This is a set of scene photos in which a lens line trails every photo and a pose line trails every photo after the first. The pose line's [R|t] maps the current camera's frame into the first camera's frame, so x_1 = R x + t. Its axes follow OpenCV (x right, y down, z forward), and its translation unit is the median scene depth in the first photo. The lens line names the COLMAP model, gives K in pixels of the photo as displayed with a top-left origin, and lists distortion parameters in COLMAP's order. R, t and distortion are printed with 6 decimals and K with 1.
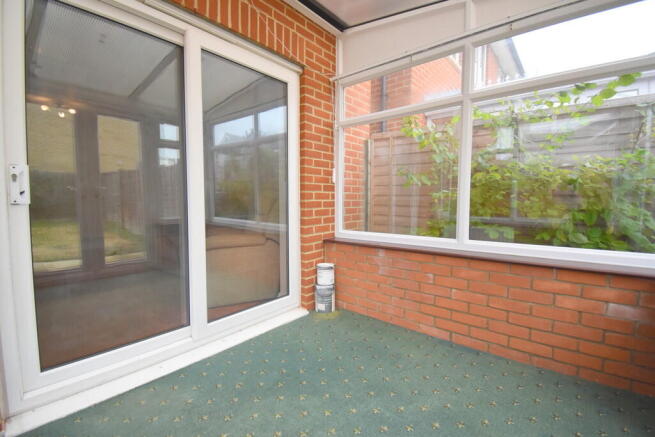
lens RADIAL K [[287.7, 0, 329.8], [0, 287.7, 209.2], [0, 0, 1]] dist [-0.000047, 0.000038]
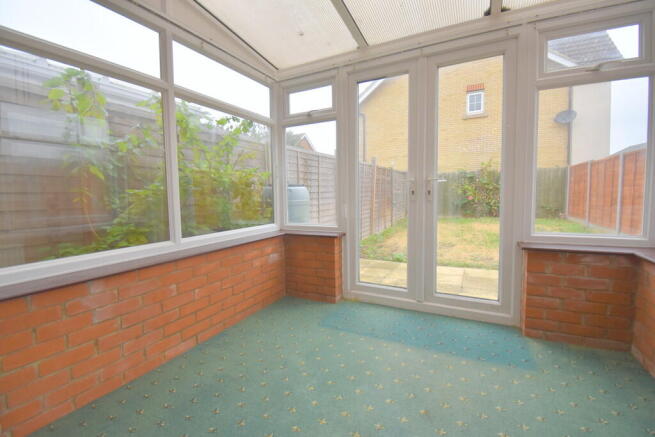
lens RADIAL K [[287.7, 0, 329.8], [0, 287.7, 209.2], [0, 0, 1]] dist [-0.000047, 0.000038]
pose [[-0.212791, -0.051857, 0.975721, -0.578399], [0.047708, 0.996848, 0.063384, -0.029643], [-0.975932, 0.060038, -0.209646, 0.730935]]
